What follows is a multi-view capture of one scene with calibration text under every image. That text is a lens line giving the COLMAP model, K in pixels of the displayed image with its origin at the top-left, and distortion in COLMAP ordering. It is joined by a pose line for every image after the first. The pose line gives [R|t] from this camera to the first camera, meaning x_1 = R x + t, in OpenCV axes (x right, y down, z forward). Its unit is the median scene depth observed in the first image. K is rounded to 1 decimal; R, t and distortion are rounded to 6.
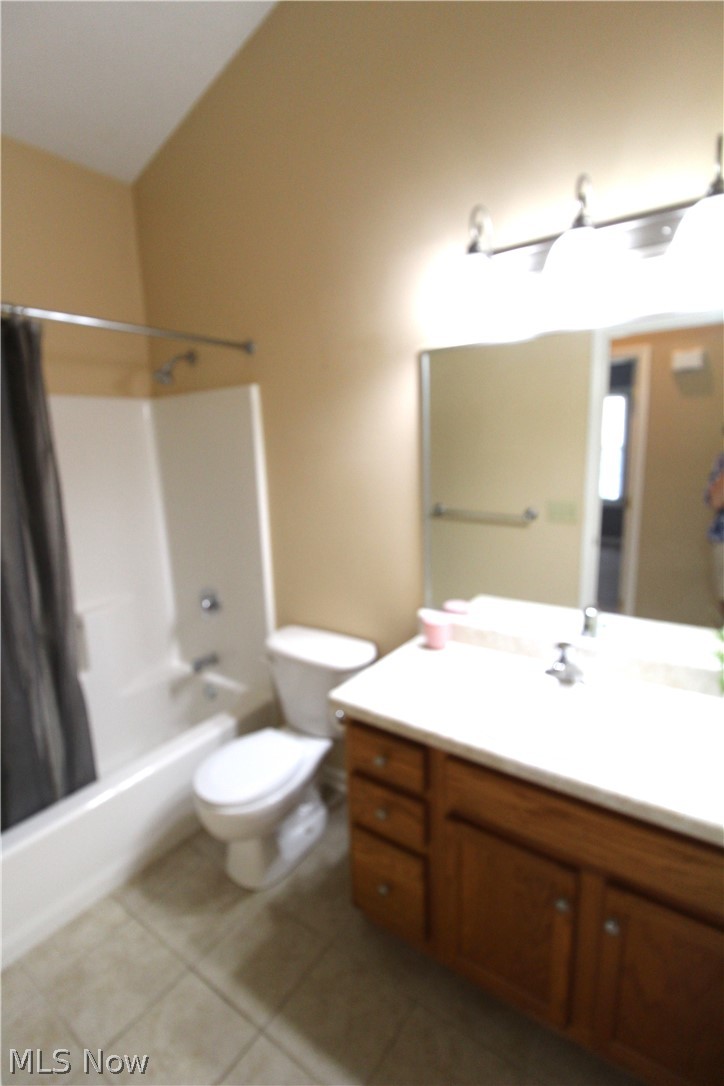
lens RADIAL K [[504.5, 0, 362.0], [0, 504.5, 540.9], [0, 0, 1]] dist [-0.002609, -0.012809]
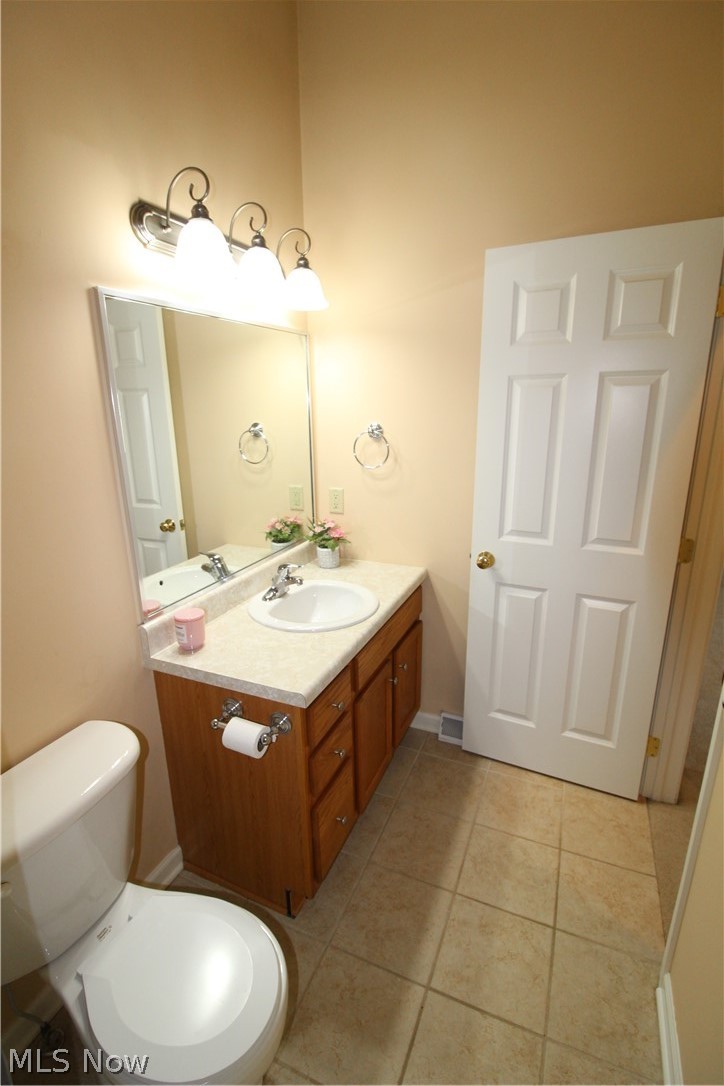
lens RADIAL K [[504.5, 0, 362.0], [0, 504.5, 540.9], [0, 0, 1]] dist [-0.002609, -0.012809]
pose [[-0.200121, -0.233171, 0.951621, -0.881140], [0.202127, 0.940550, 0.272965, -0.170856], [-0.958695, 0.246974, -0.141094, 0.984365]]
